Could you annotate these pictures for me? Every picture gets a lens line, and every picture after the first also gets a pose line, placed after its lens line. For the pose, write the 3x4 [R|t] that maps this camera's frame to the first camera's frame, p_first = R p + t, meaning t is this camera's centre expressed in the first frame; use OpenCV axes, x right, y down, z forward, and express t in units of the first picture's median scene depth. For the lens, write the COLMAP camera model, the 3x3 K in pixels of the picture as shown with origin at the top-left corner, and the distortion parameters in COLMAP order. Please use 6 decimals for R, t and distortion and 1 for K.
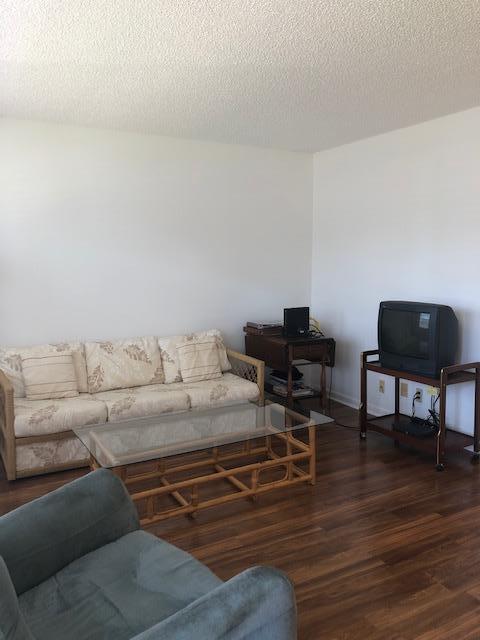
lens RADIAL K [[521.3, 0, 240.0], [0, 521.3, 320.0], [0, 0, 1]] dist [0.026645, -0.009711]
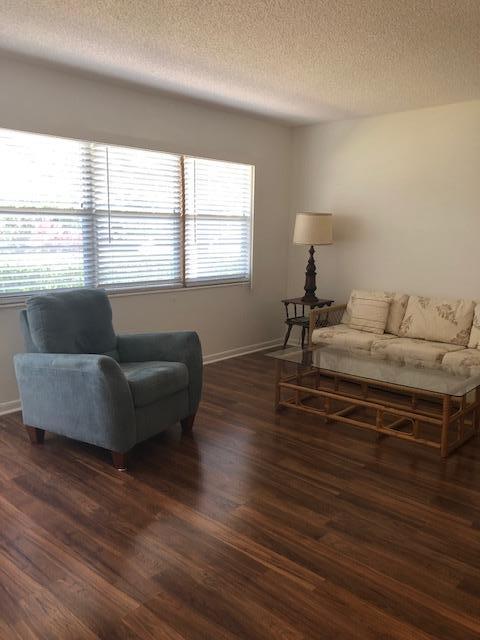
lens RADIAL K [[529.9, 0, 240.5], [0, 529.9, 321.6], [0, 0, 1]] dist [0.145283, -0.385950]
pose [[0.324065, 0.176761, -0.929375, 0.712420], [-0.127267, 0.981605, 0.142318, -0.021495], [0.937435, 0.072158, 0.340600, 0.230549]]
